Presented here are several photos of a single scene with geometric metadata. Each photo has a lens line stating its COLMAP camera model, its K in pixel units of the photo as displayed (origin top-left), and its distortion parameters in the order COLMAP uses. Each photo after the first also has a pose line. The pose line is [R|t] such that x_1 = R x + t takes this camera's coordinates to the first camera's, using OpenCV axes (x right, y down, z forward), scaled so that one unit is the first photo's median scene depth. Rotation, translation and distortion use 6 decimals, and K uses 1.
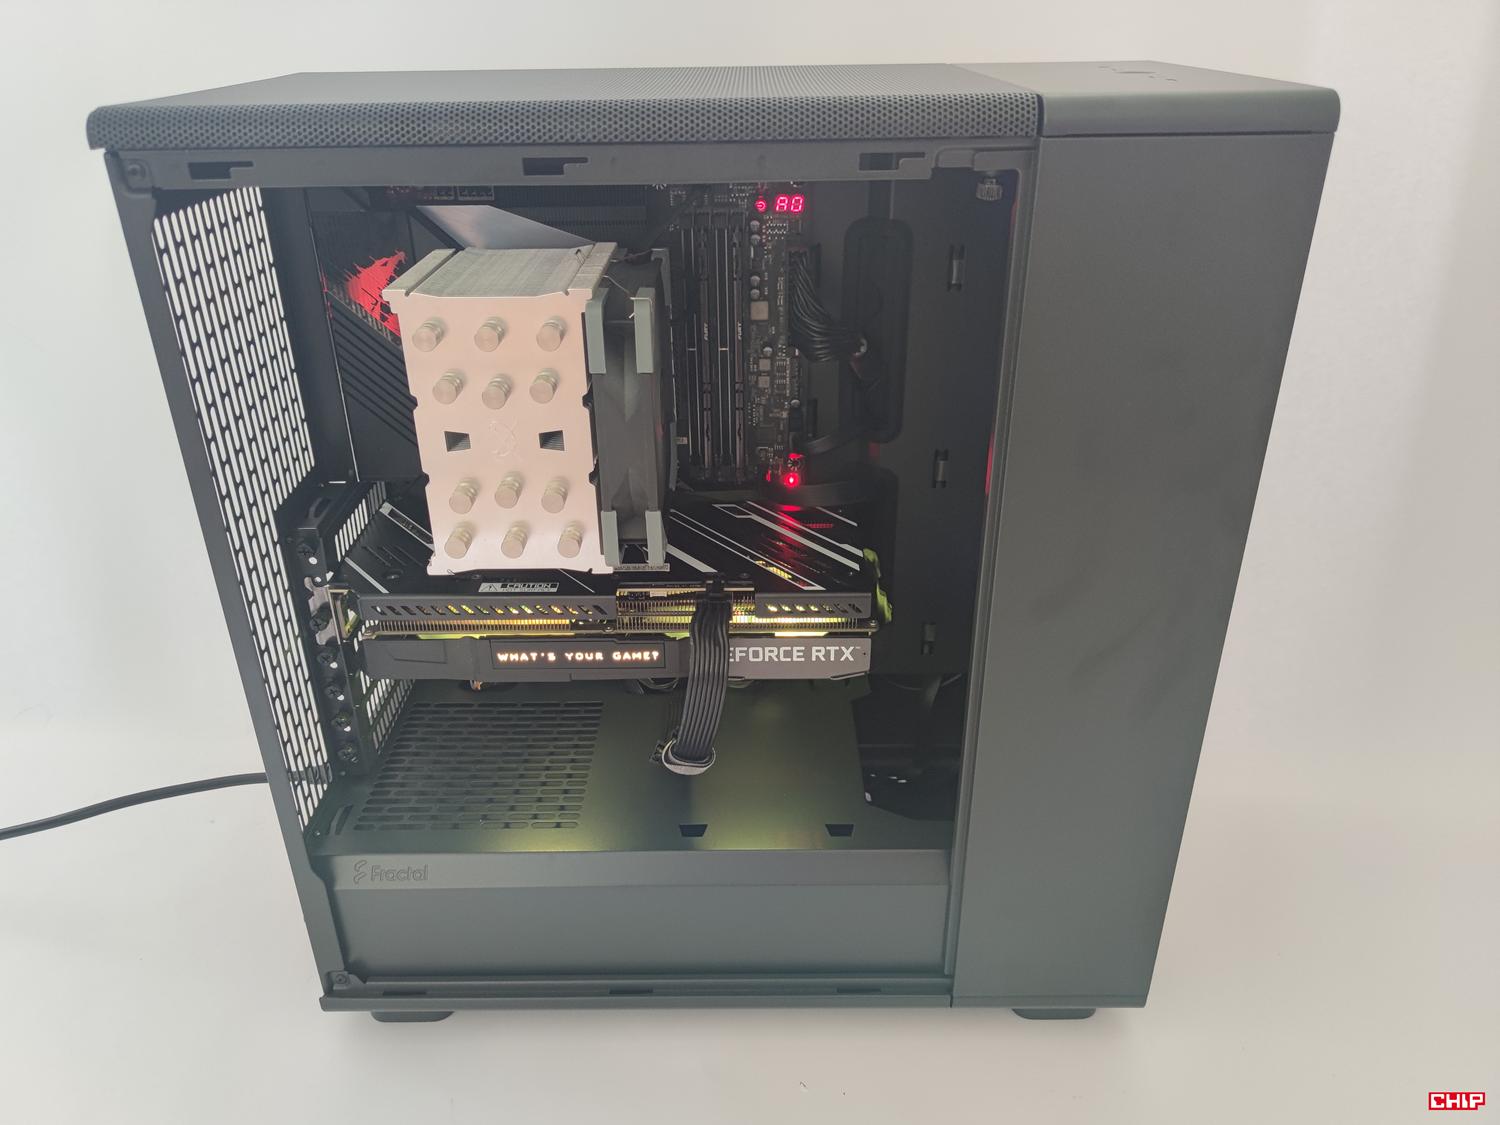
lens RADIAL K [[1104.6, 0, 752.0], [0, 1104.6, 563.6], [0, 0, 1]] dist [0.031956, -0.001058]
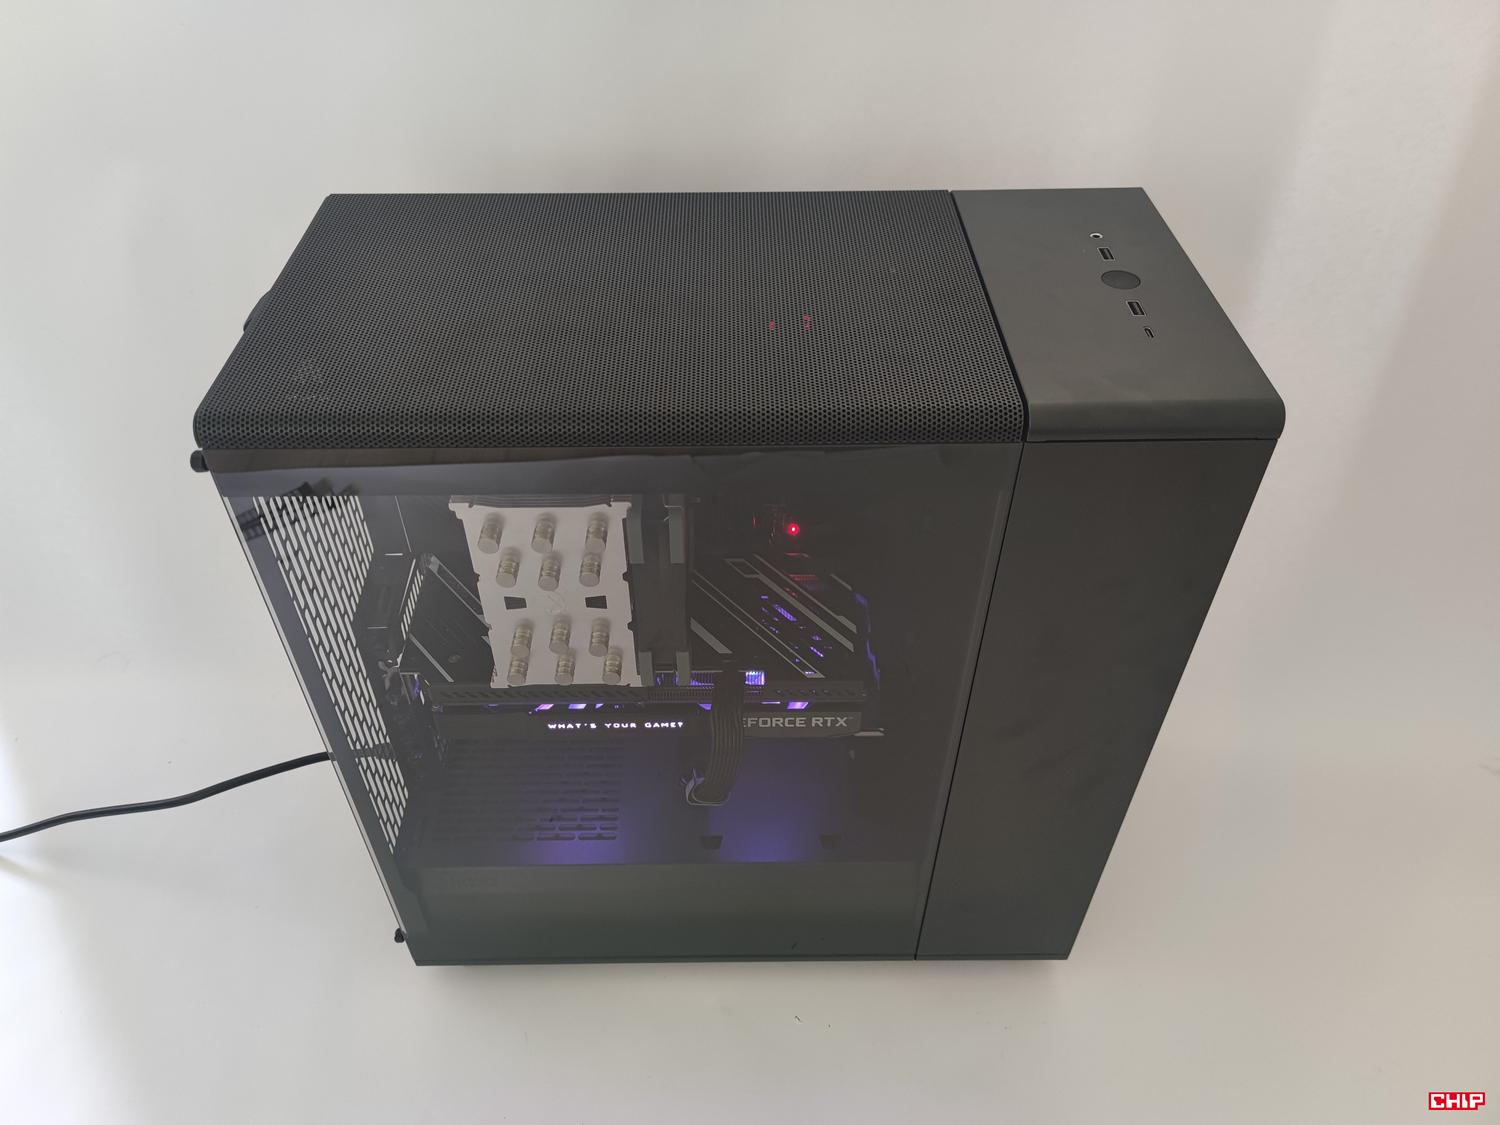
lens RADIAL K [[1092.0, 0, 748.7], [0, 1092.0, 565.6], [0, 0, 1]] dist [0.045333, 0.000311]
pose [[0.999850, 0.000396, 0.017318, -0.033279], [-0.004906, 0.965290, 0.261136, -0.376377], [-0.016613, -0.261181, 0.965147, -0.089864]]
